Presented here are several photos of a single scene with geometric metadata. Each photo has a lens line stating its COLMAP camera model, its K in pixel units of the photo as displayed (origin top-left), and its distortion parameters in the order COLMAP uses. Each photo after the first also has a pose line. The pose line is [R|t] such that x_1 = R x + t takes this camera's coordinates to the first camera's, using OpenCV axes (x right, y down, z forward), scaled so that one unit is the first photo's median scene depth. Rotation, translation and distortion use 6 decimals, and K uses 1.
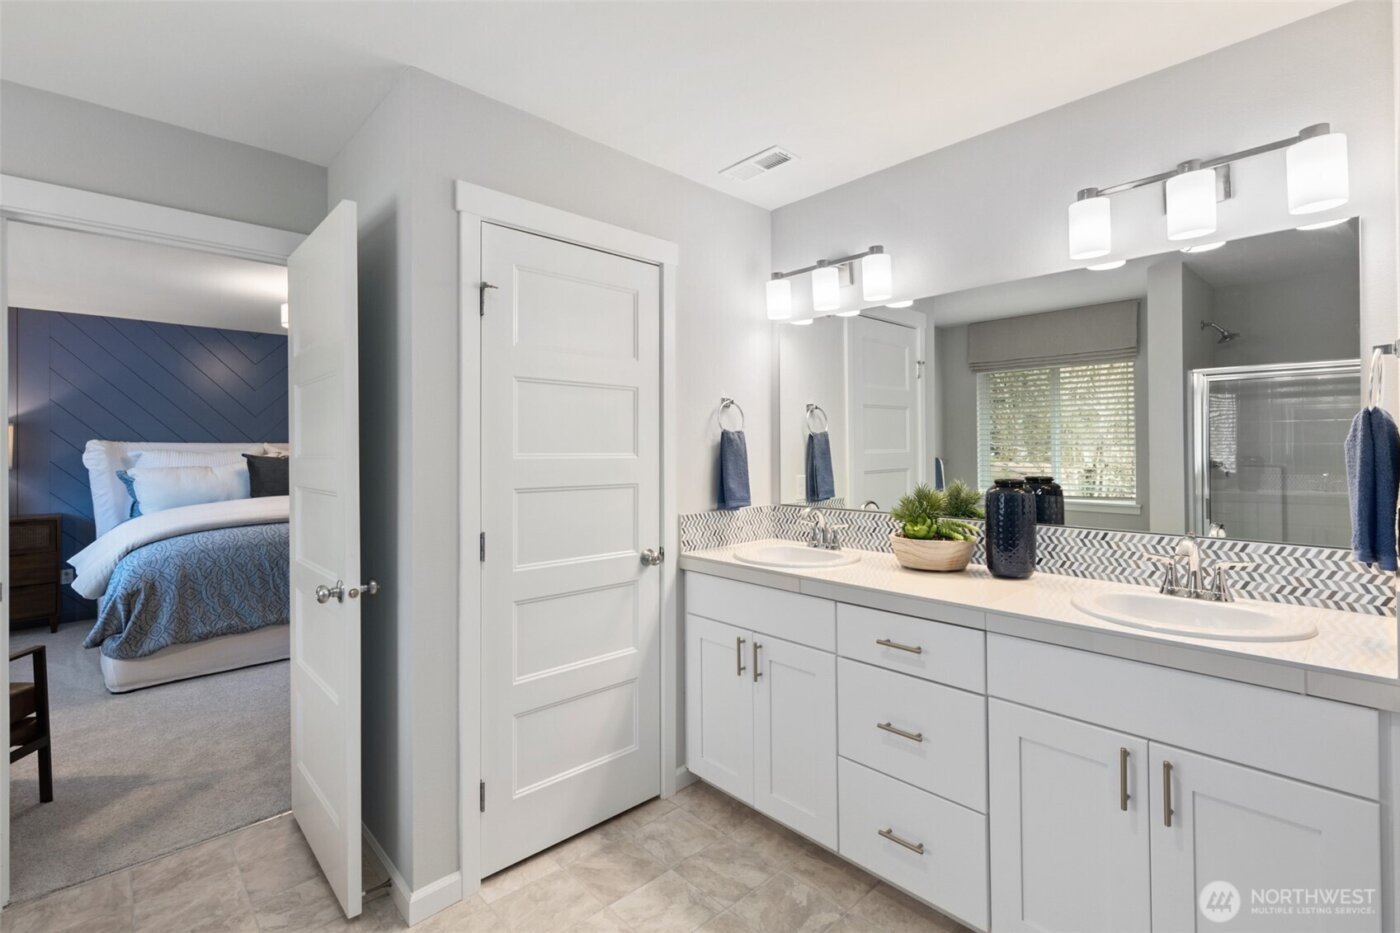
lens RADIAL K [[635.5, 0, 719.0], [0, 635.5, 451.9], [0, 0, 1]] dist [0.003430, 0.000650]
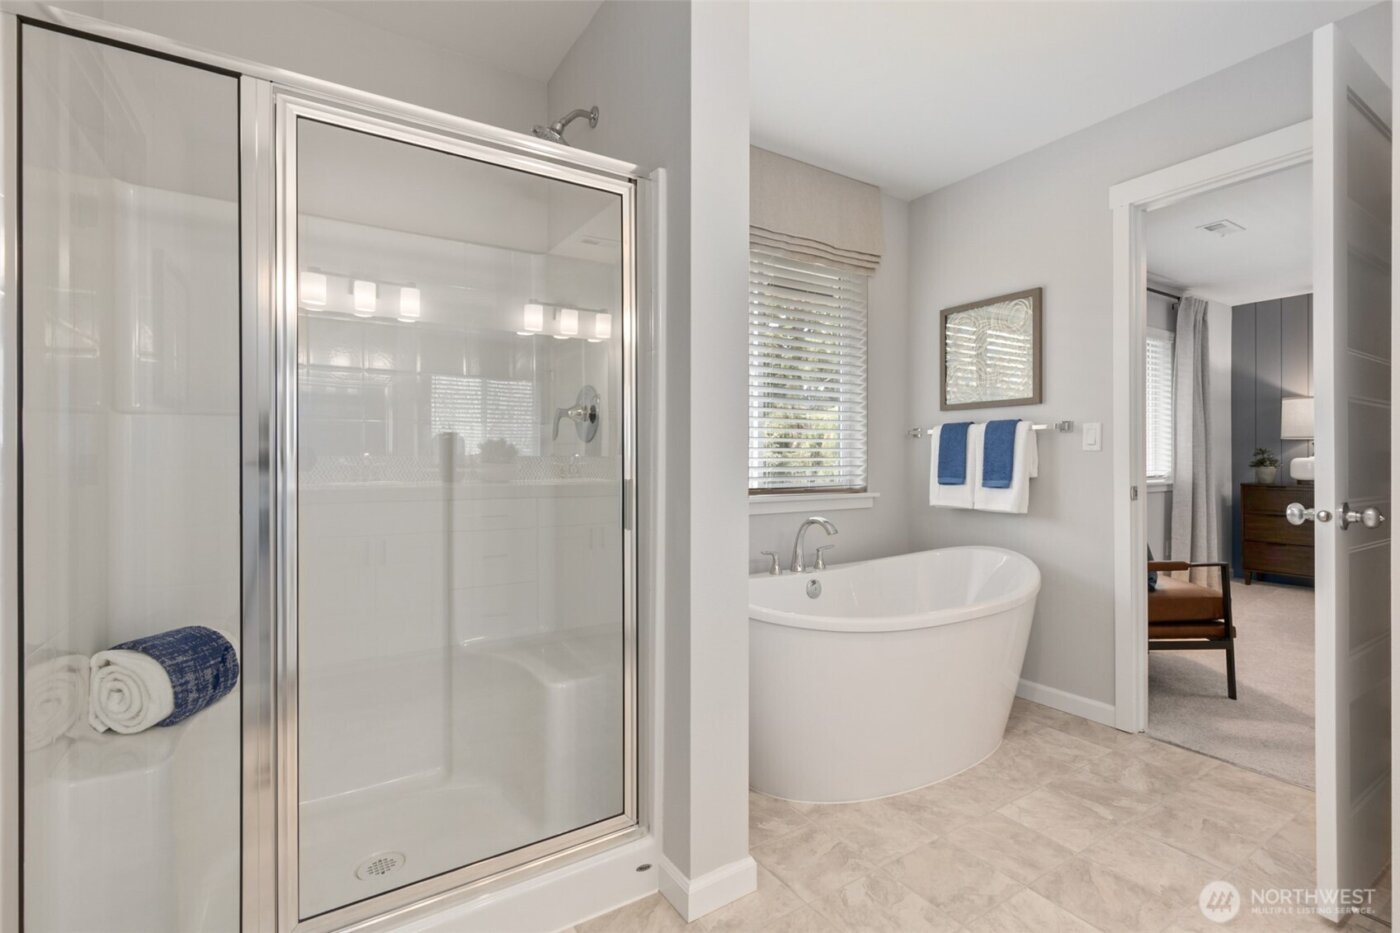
lens RADIAL K [[635.5, 0, 698.8], [0, 635.5, 459.2], [0, 0, 1]] dist [0.003430, 0.000650]
pose [[-0.202715, 0.003107, -0.979233, 0.245150], [-0.000758, 0.999994, 0.003329, 0.095922], [0.979237, 0.001417, -0.202712, 0.251342]]
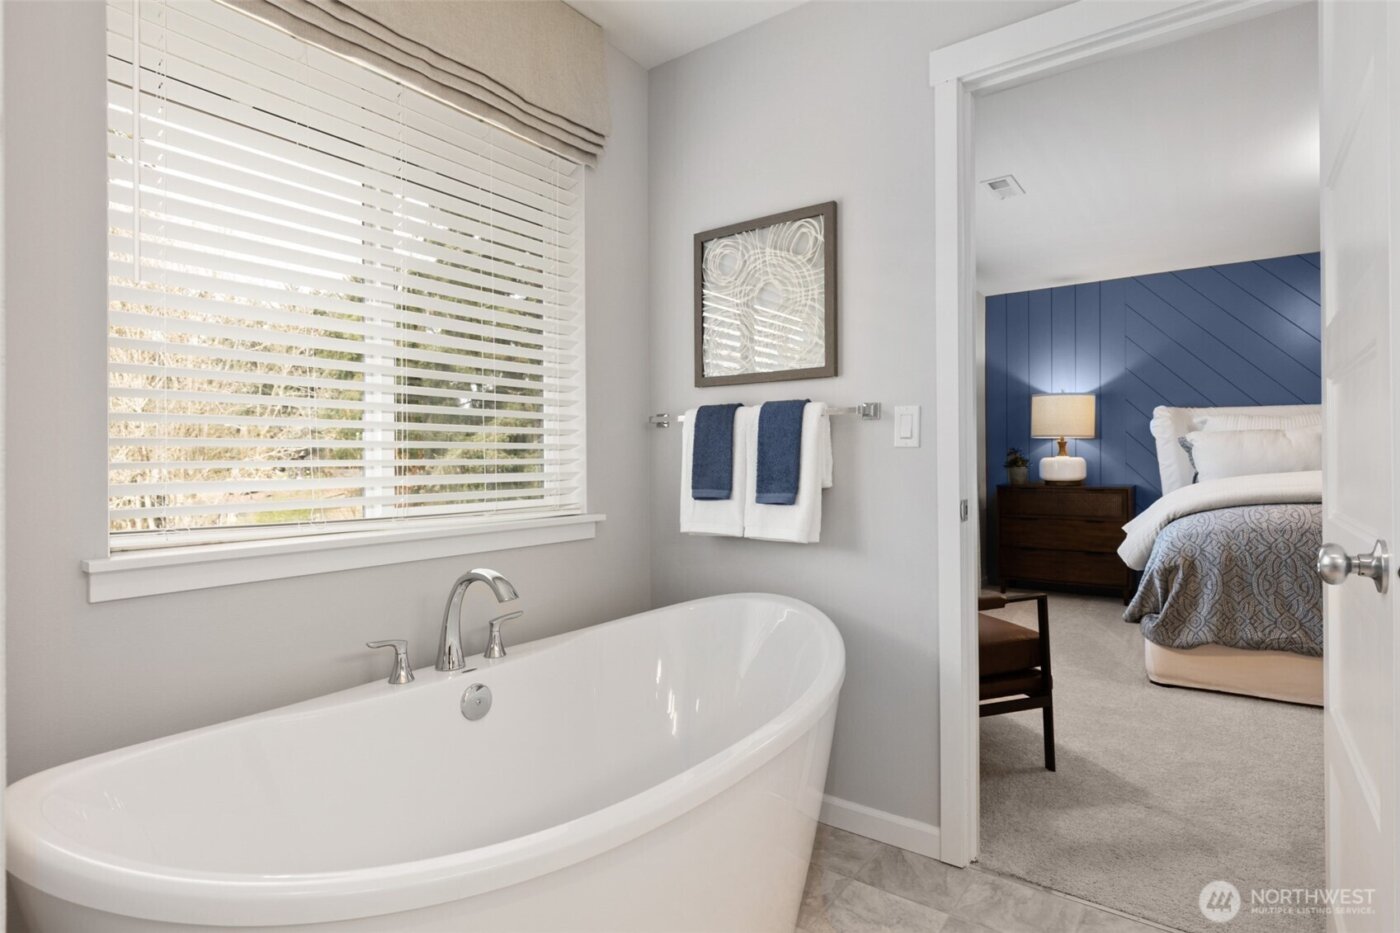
lens RADIAL K [[710.9, 0, 696.7], [0, 710.9, 460.2], [0, 0, 1]] dist [-0.002997, -0.000094]
pose [[0.157214, 0.002410, -0.987562, -0.130808], [0.002396, 0.999993, 0.002821, 0.096678], [0.987562, -0.002810, 0.157207, 0.313589]]
